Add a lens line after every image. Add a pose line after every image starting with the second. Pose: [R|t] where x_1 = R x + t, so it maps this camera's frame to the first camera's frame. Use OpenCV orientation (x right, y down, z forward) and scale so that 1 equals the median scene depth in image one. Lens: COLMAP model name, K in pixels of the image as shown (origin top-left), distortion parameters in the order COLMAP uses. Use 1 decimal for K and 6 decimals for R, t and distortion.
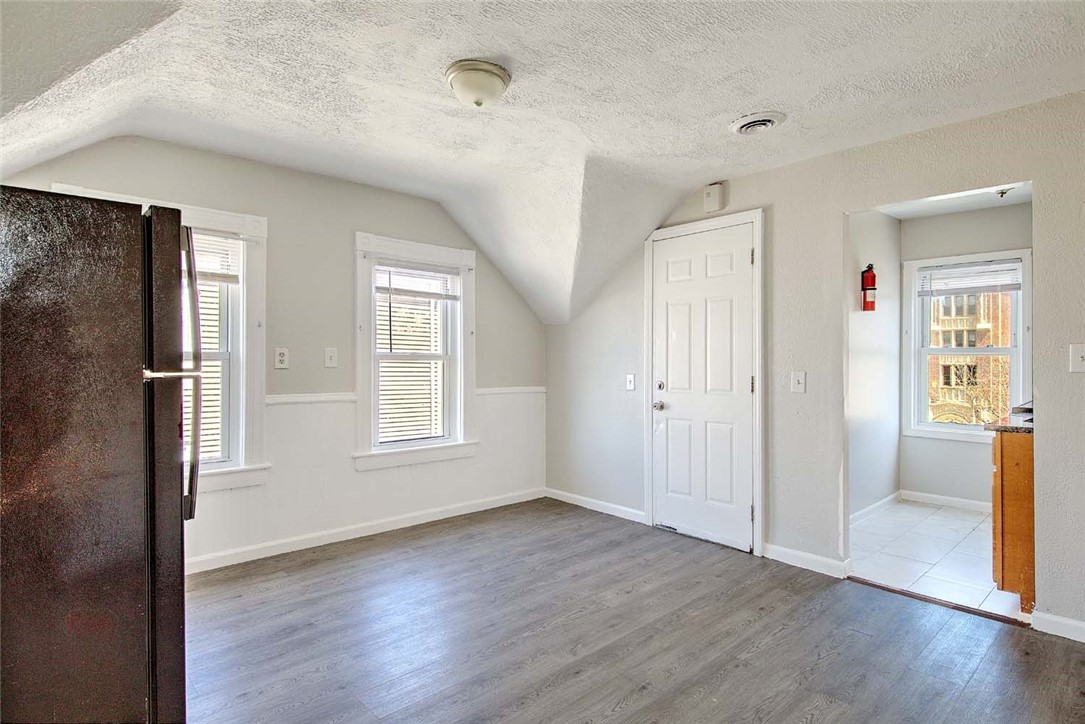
lens RADIAL K [[577.7, 0, 542.5], [0, 577.7, 362.0], [0, 0, 1]] dist [0.017961, -0.000381]
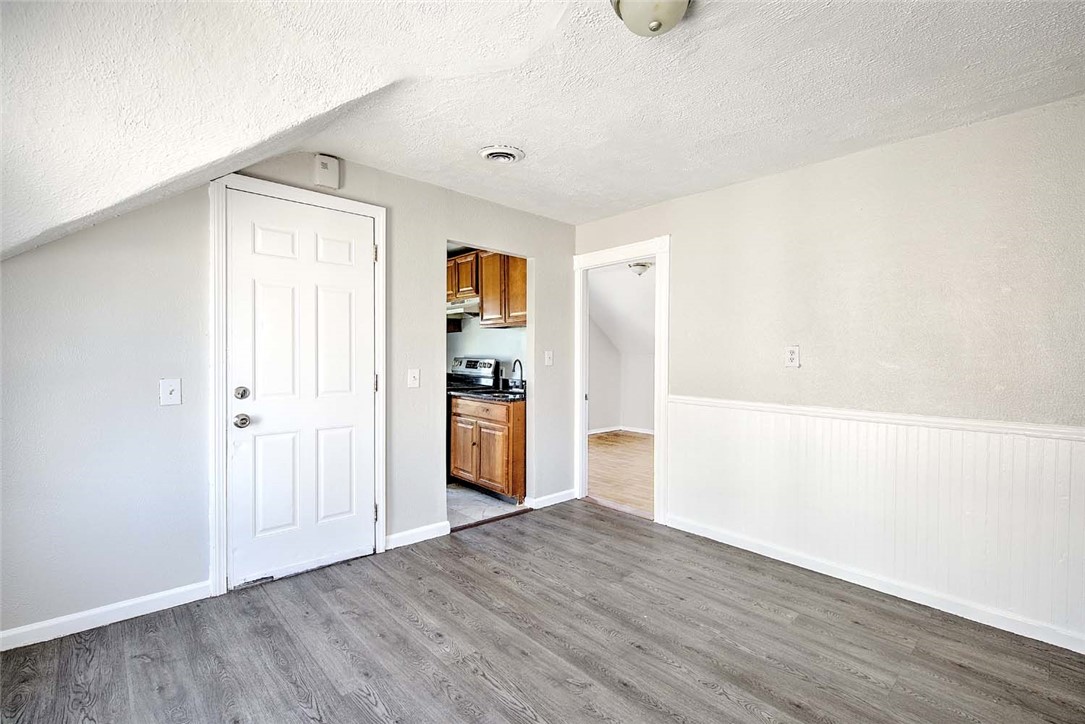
lens RADIAL K [[488.6, 0, 542.5], [0, 488.6, 362.0], [0, 0, 1]] dist [0.002496, -0.000132]
pose [[-0.014201, -0.011780, 0.999830, -0.480173], [-0.008771, 0.999894, 0.011657, -0.009388], [-0.999861, -0.008604, -0.014303, 0.736683]]
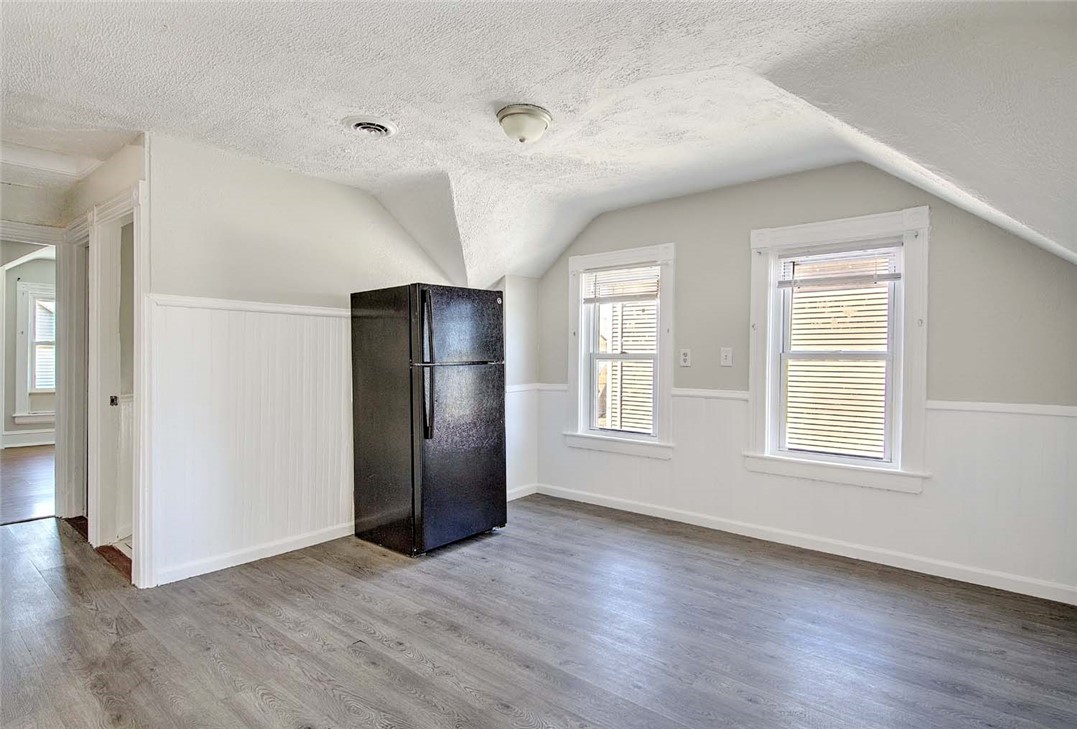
lens RADIAL K [[559.0, 0, 538.5], [0, 559.0, 364.5], [0, 0, 1]] dist [0.002275, 0.000135]
pose [[0.122157, 0.008997, -0.992470, 0.652416], [-0.008103, 0.999935, 0.008068, 0.000779], [0.992478, 0.007057, 0.122222, 0.571518]]
